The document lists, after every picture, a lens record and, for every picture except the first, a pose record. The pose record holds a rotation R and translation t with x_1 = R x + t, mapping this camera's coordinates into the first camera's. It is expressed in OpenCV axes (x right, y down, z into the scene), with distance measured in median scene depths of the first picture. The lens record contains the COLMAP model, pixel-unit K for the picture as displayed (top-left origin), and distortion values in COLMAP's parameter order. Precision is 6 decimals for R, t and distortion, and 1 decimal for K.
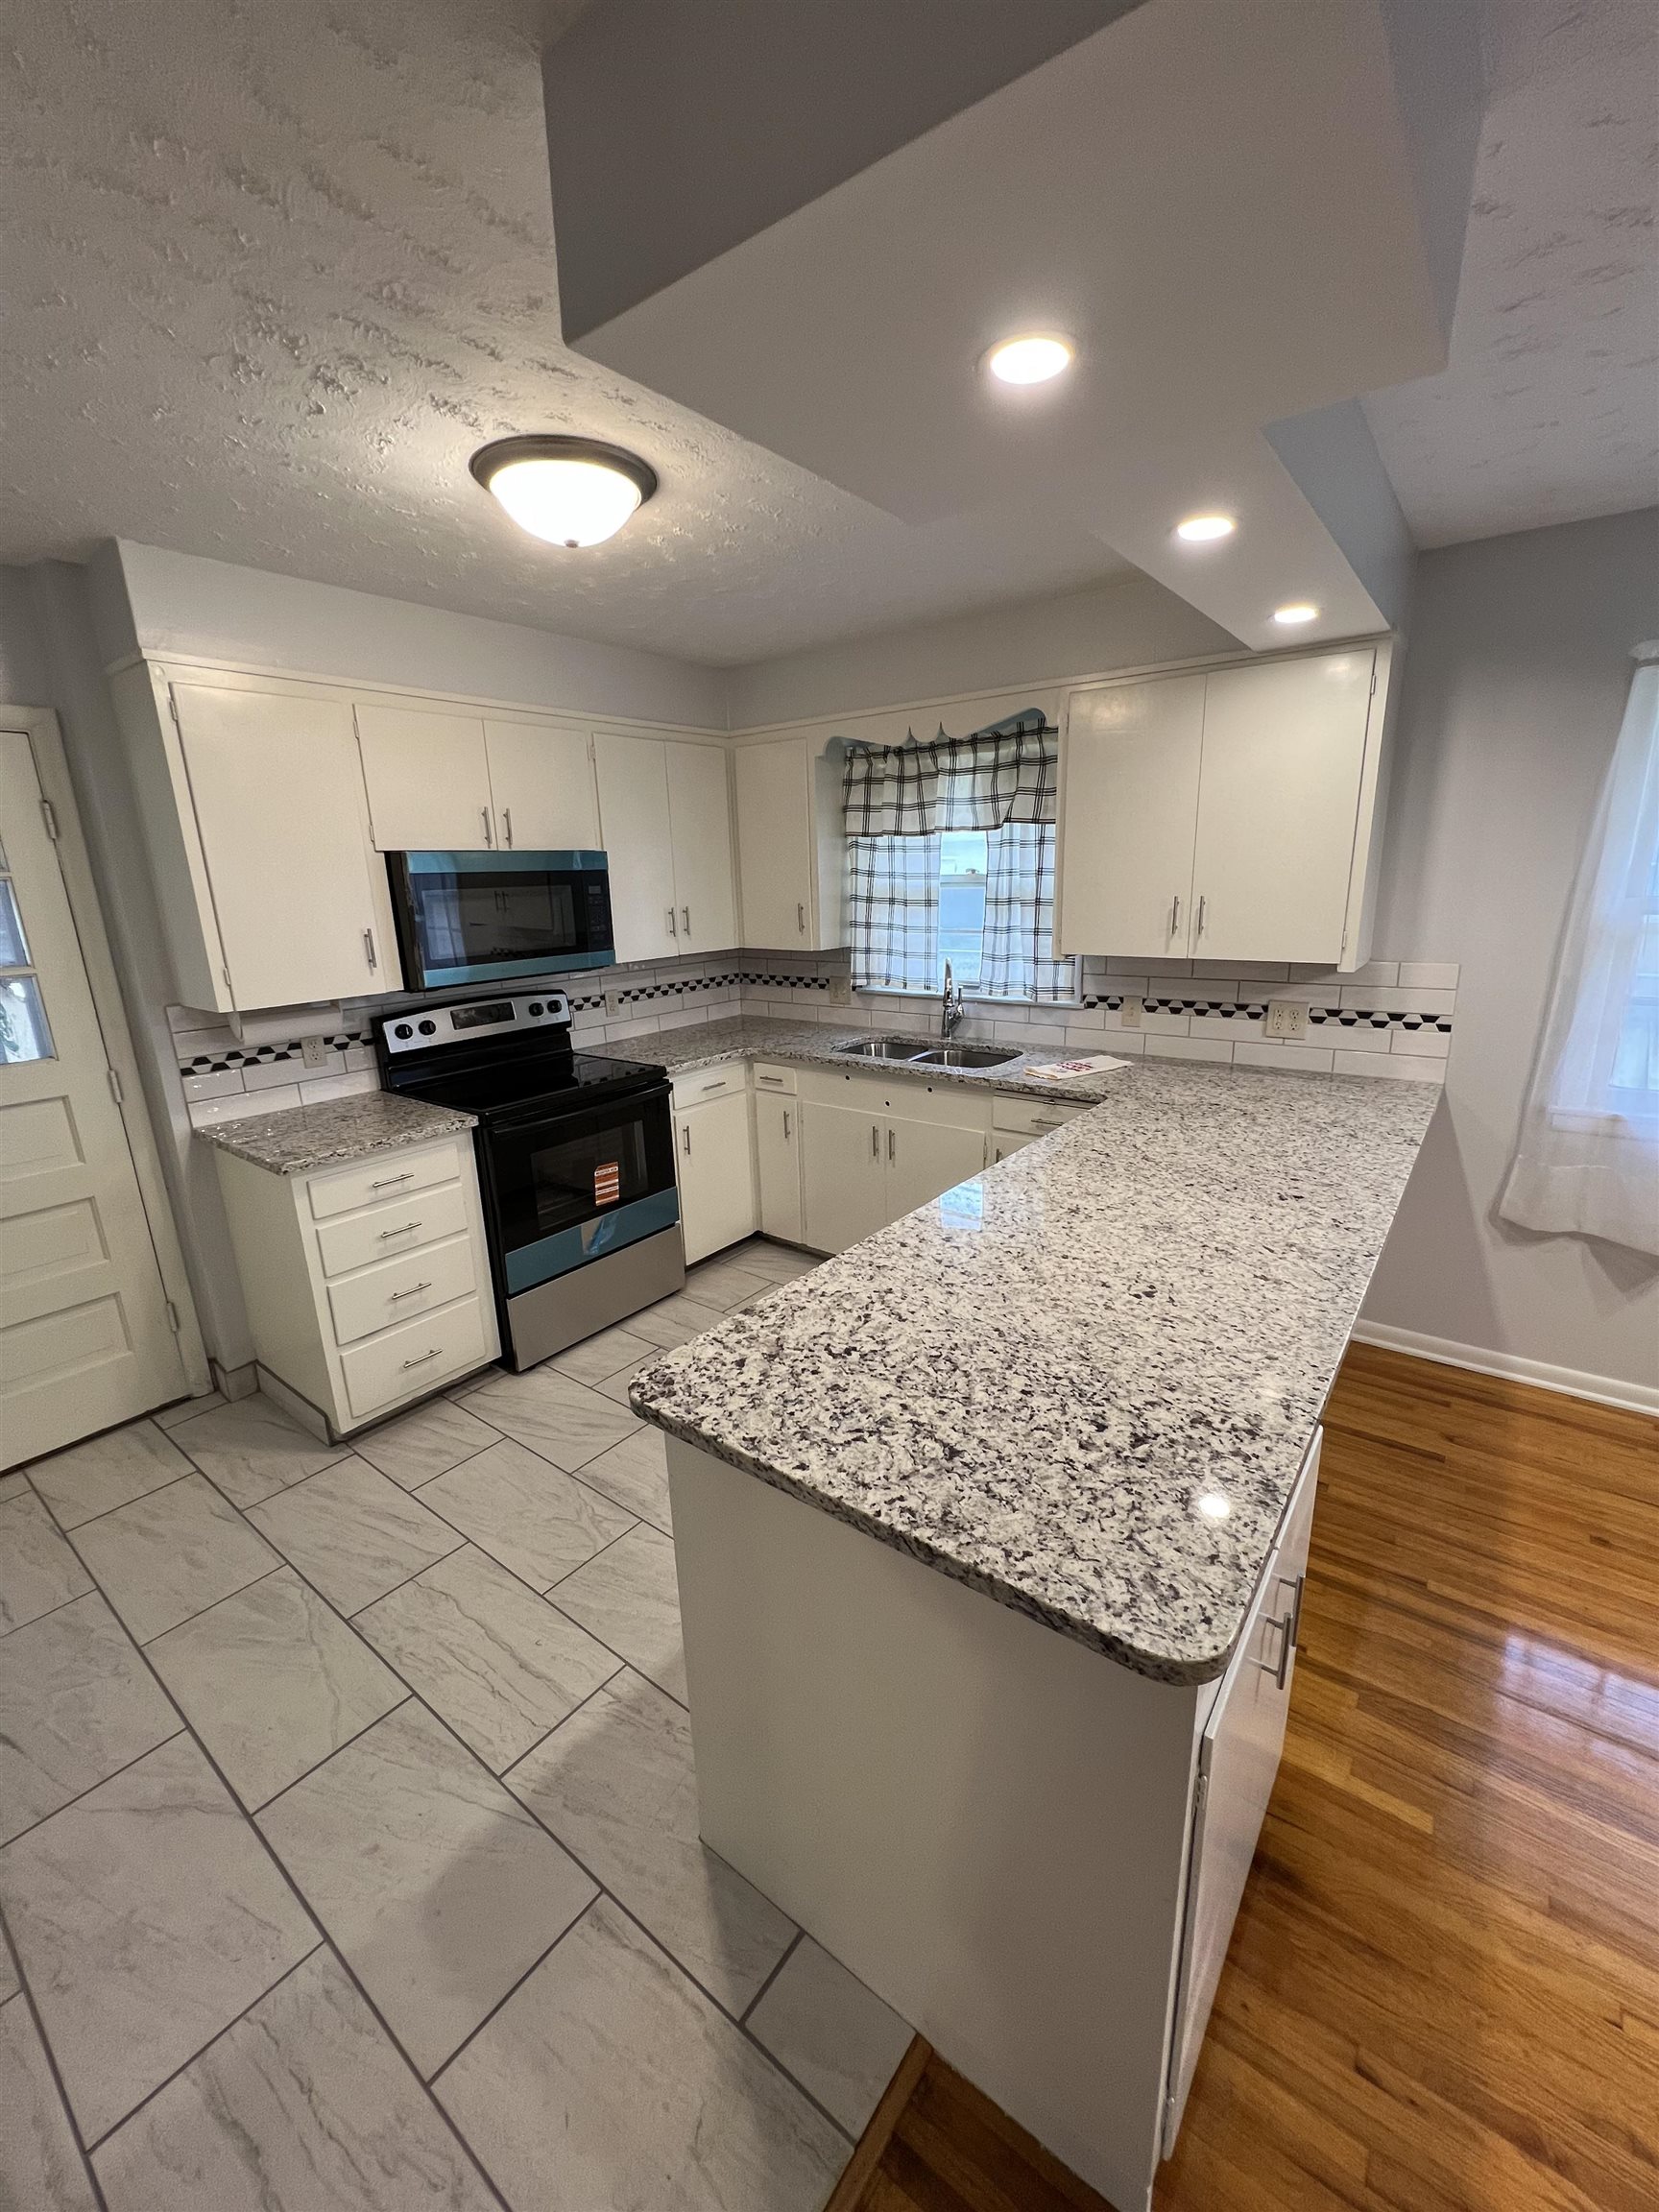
lens RADIAL K [[884.6, 0, 833.5], [0, 884.6, 1102.5], [0, 0, 1]] dist [-0.001478, 0.000079]
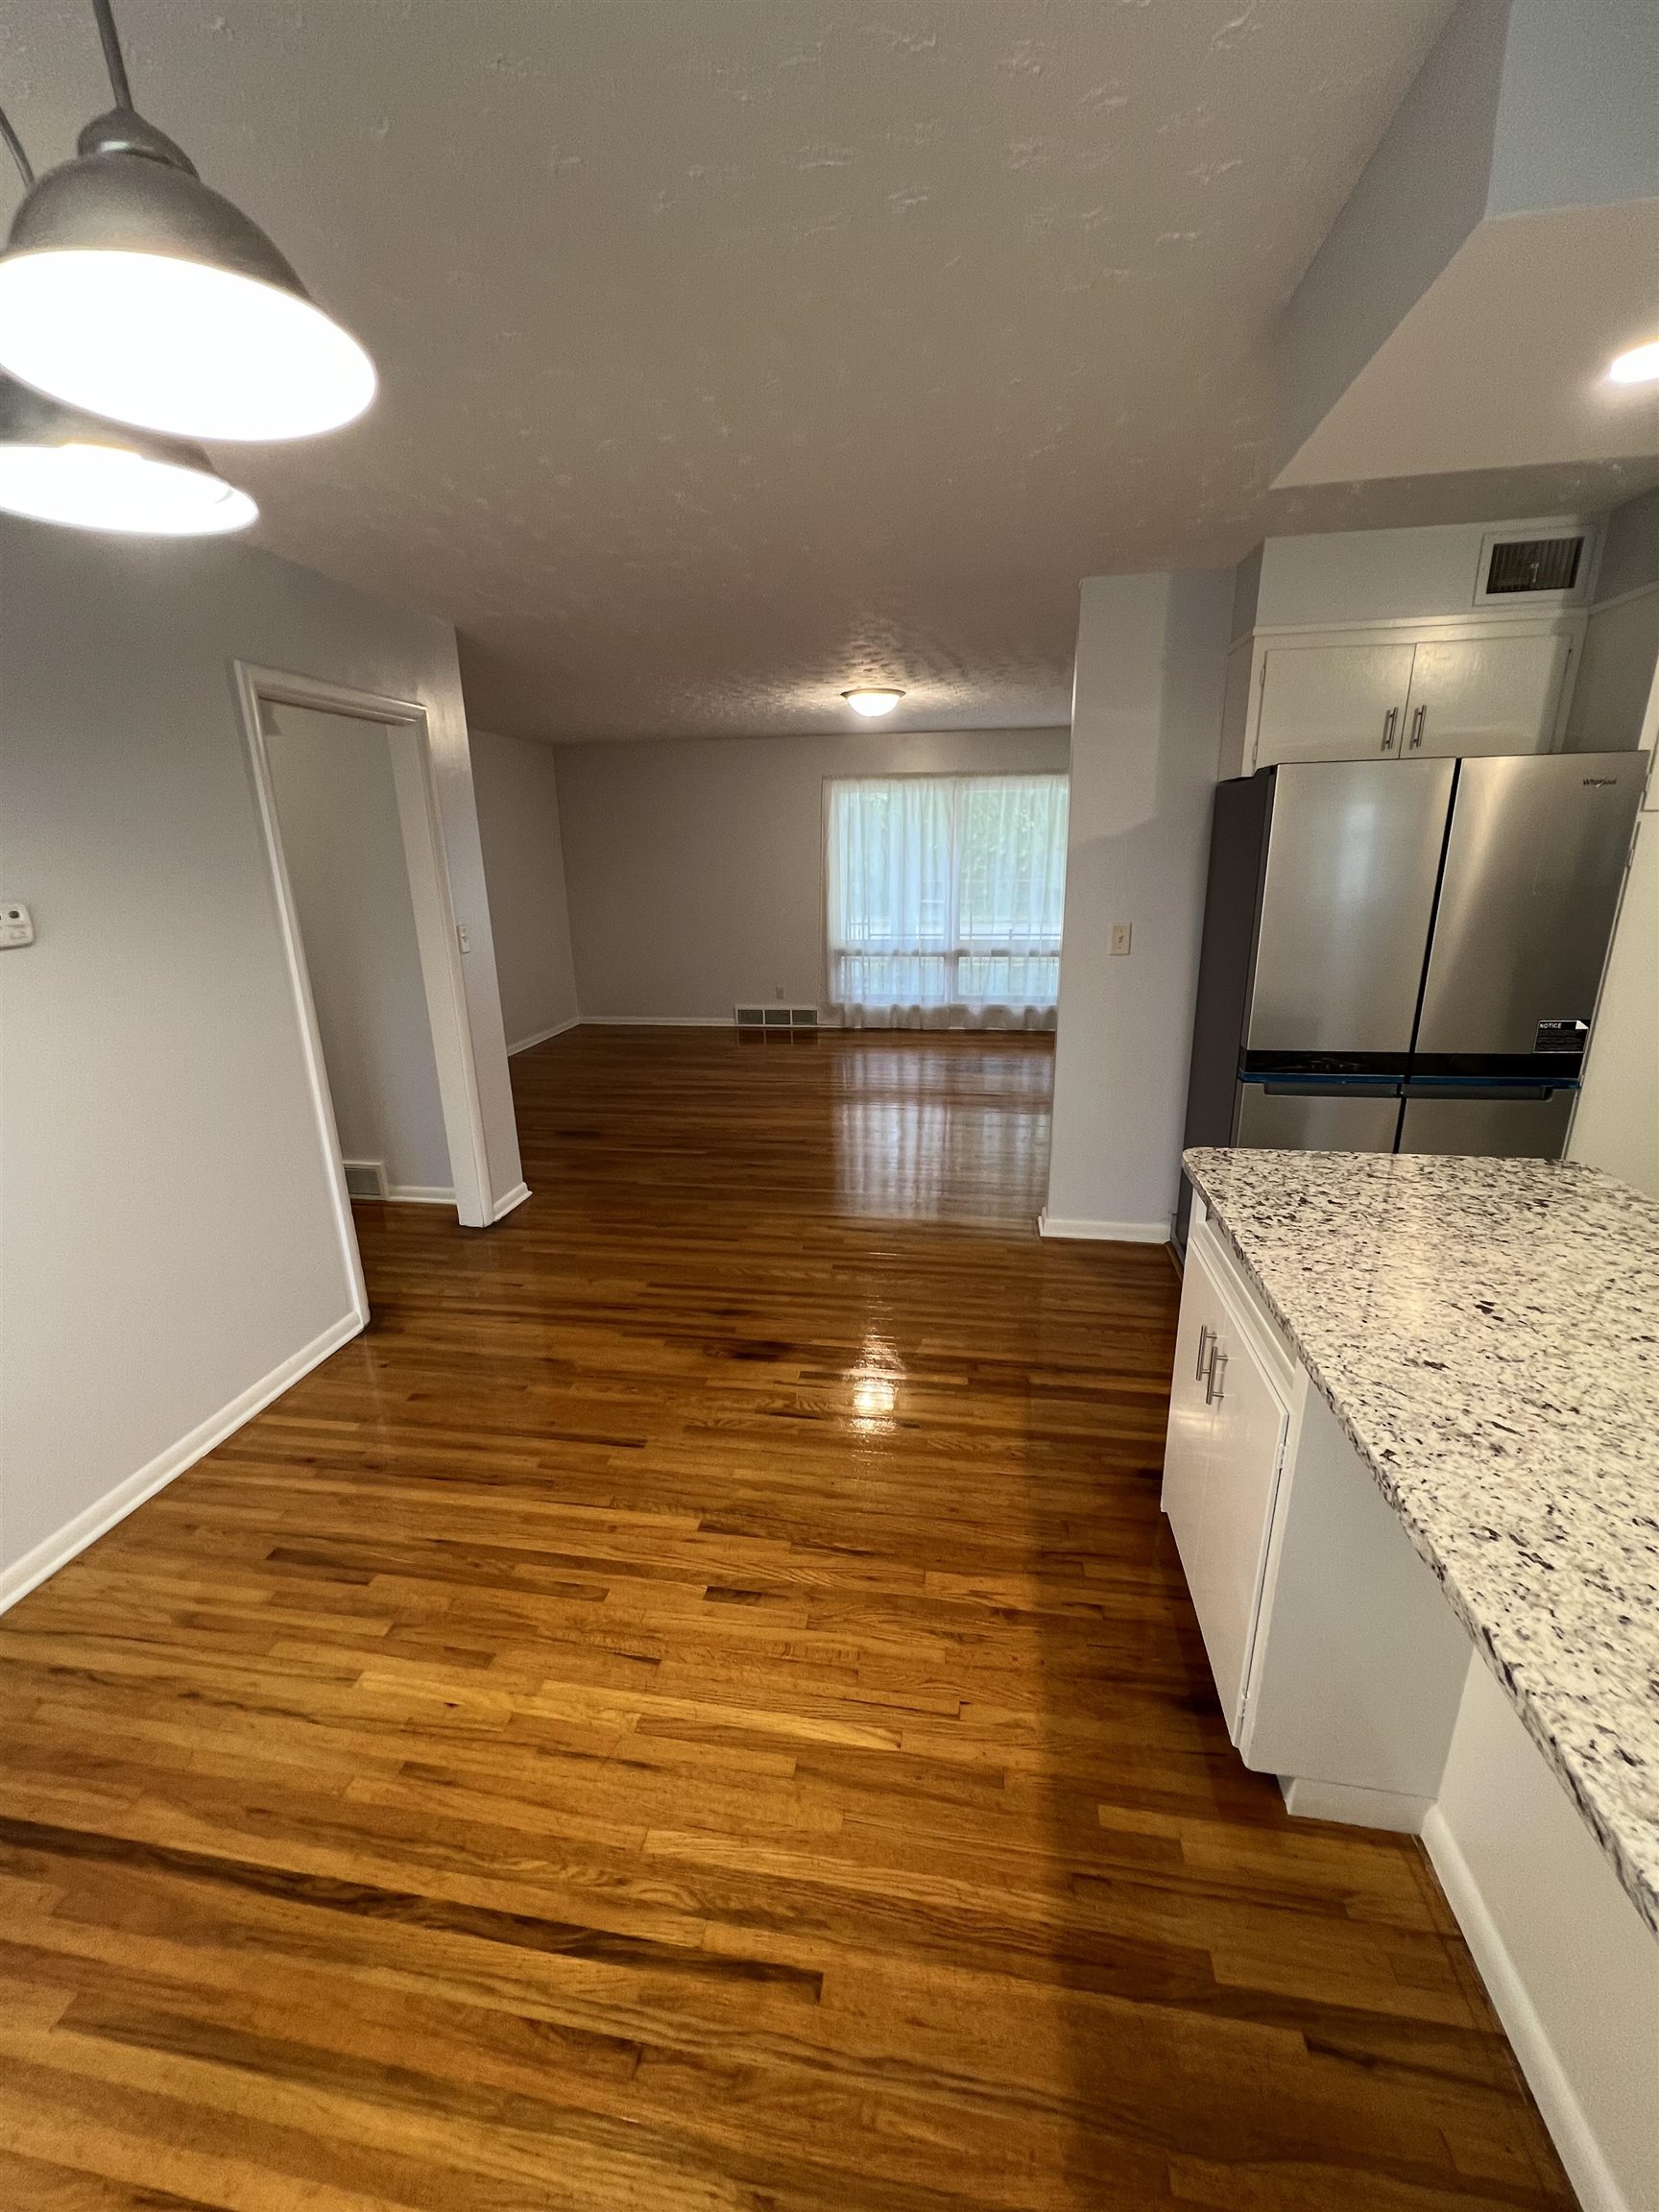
lens RADIAL K [[885.8, 0, 838.0], [0, 885.8, 1105.9], [0, 0, 1]] dist [-0.004337, 0.000663]
pose [[-0.879136, 0.175082, -0.443246, 0.642675], [-0.081151, 0.861491, 0.501246, -0.171892], [0.469611, 0.476633, -0.743160, 0.636359]]
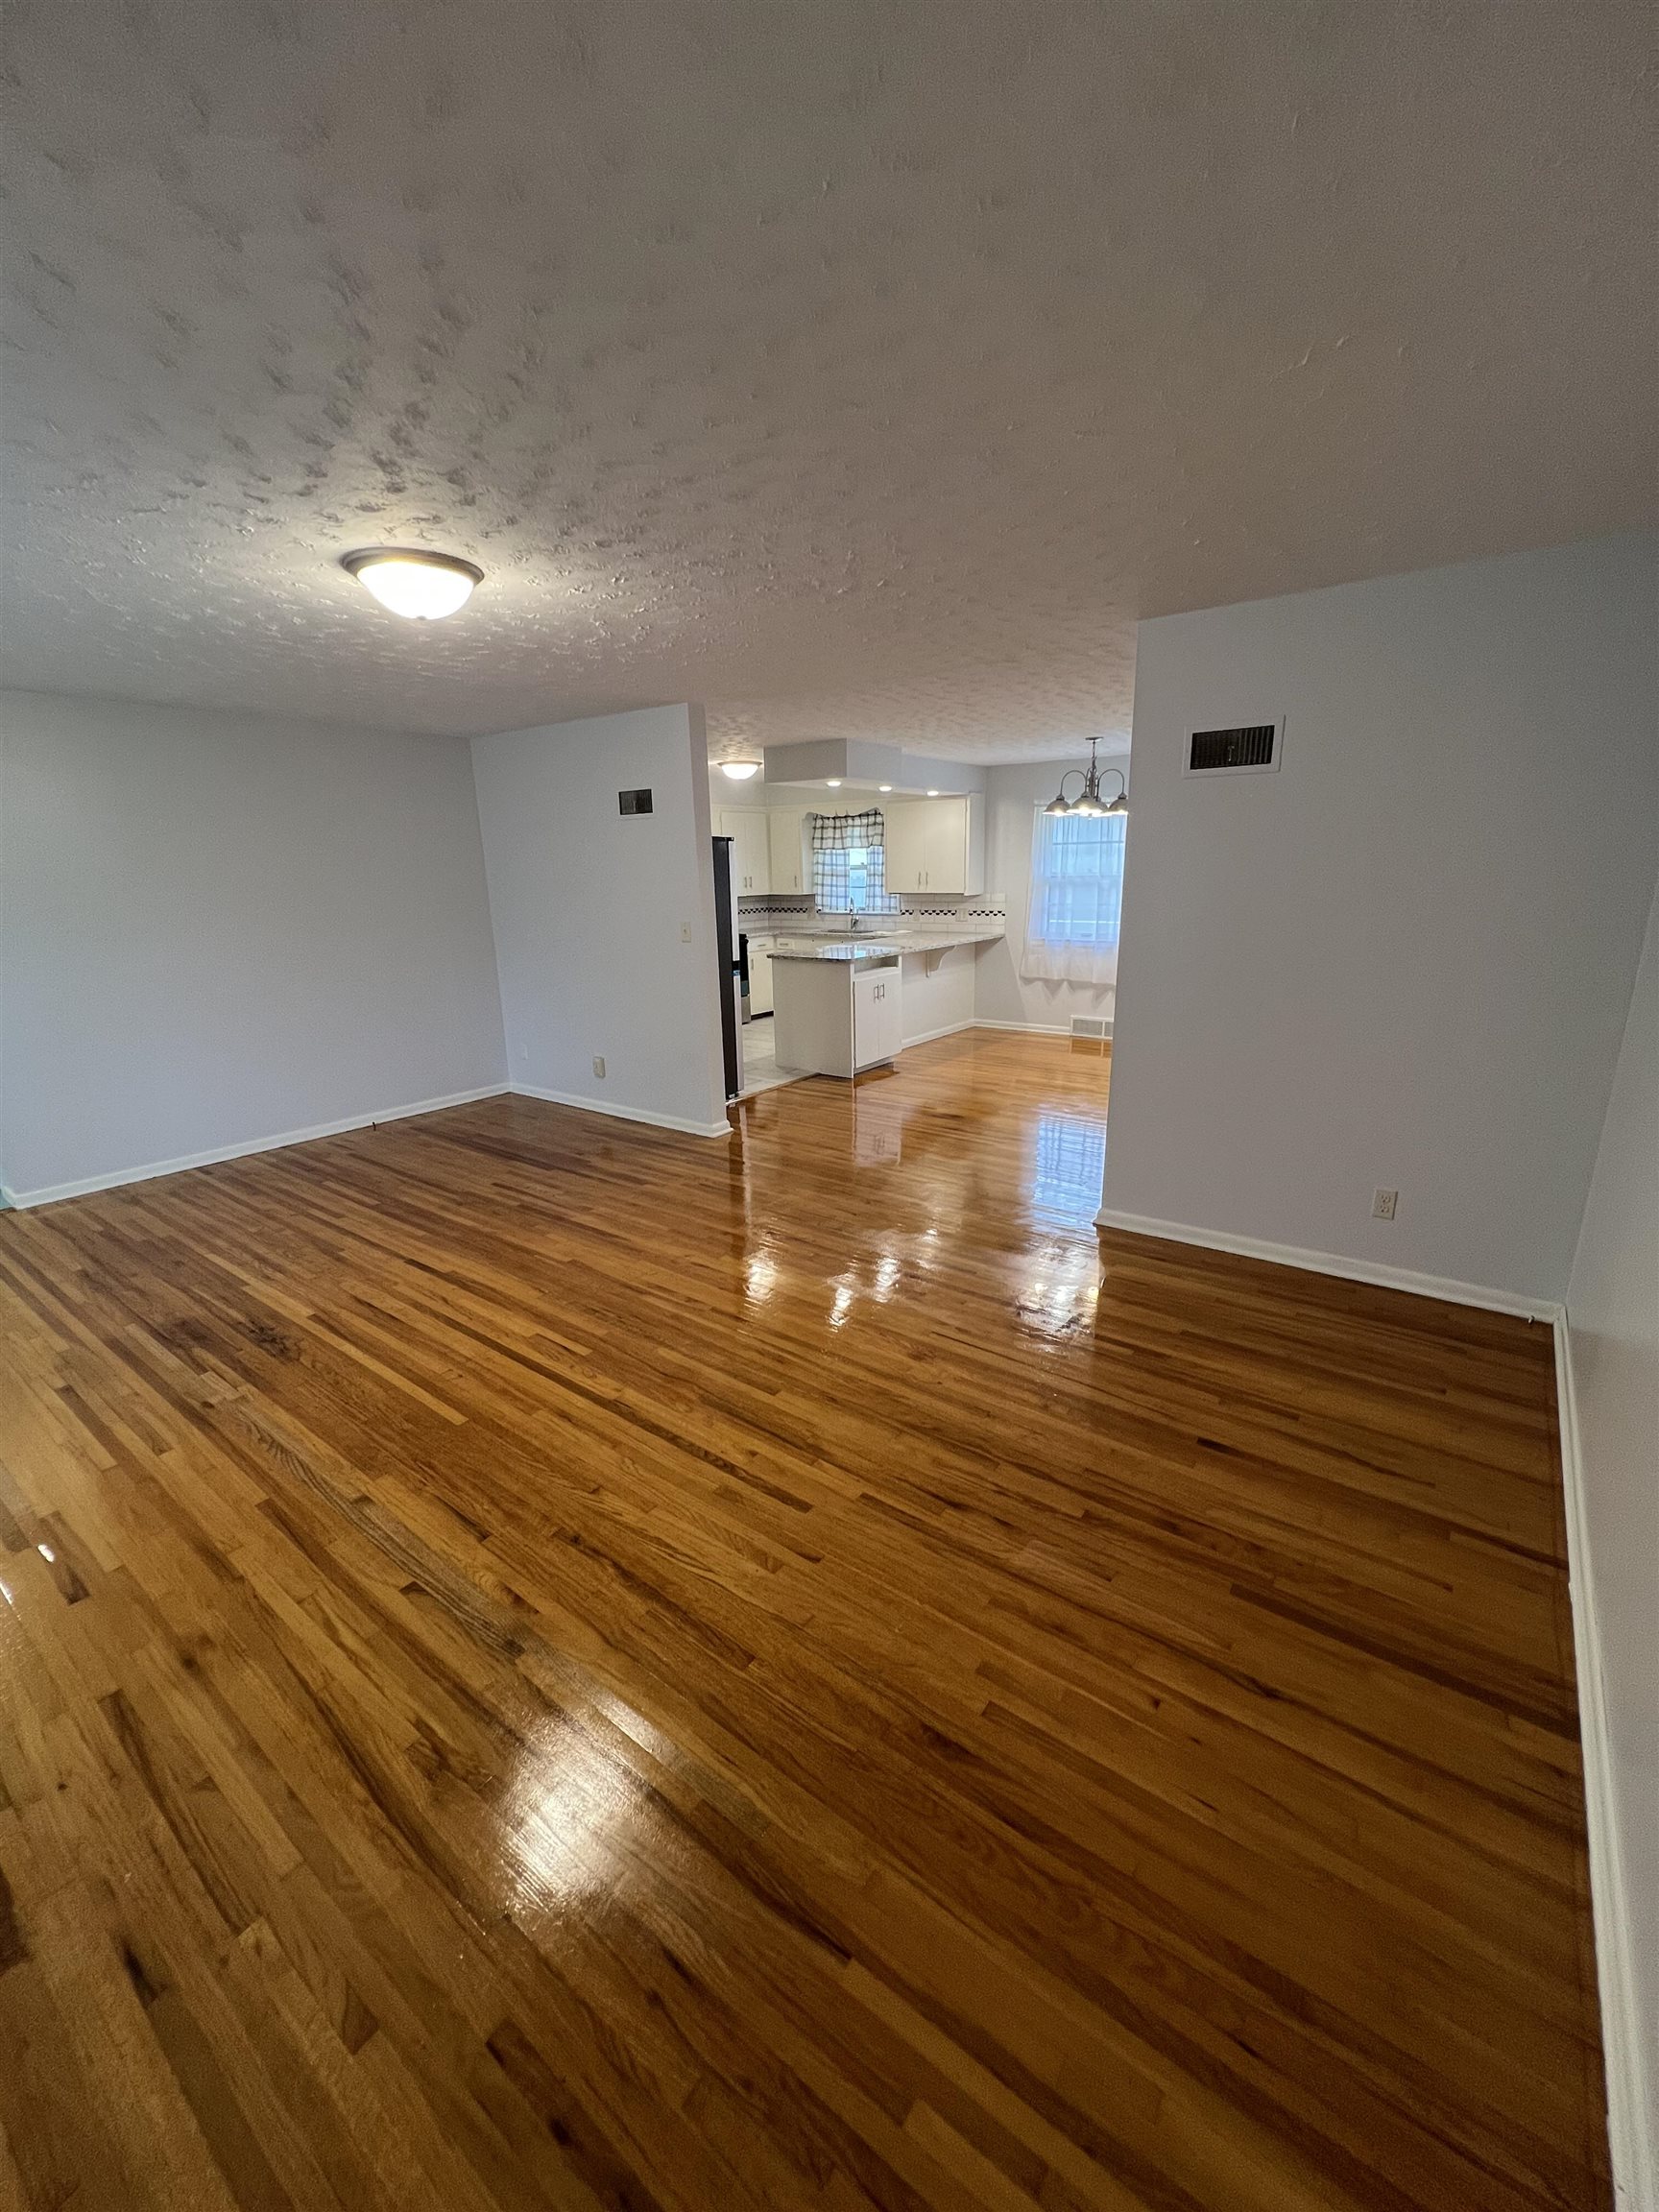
lens RADIAL K [[885.8, 0, 819.3], [0, 885.8, 1089.4], [0, 0, 1]] dist [-0.004337, 0.000663]
pose [[0.999962, 0.008389, -0.002315, 0.053458], [-0.008409, 0.999928, -0.008579, 0.522621], [0.002243, 0.008598, 0.999961, -1.958765]]
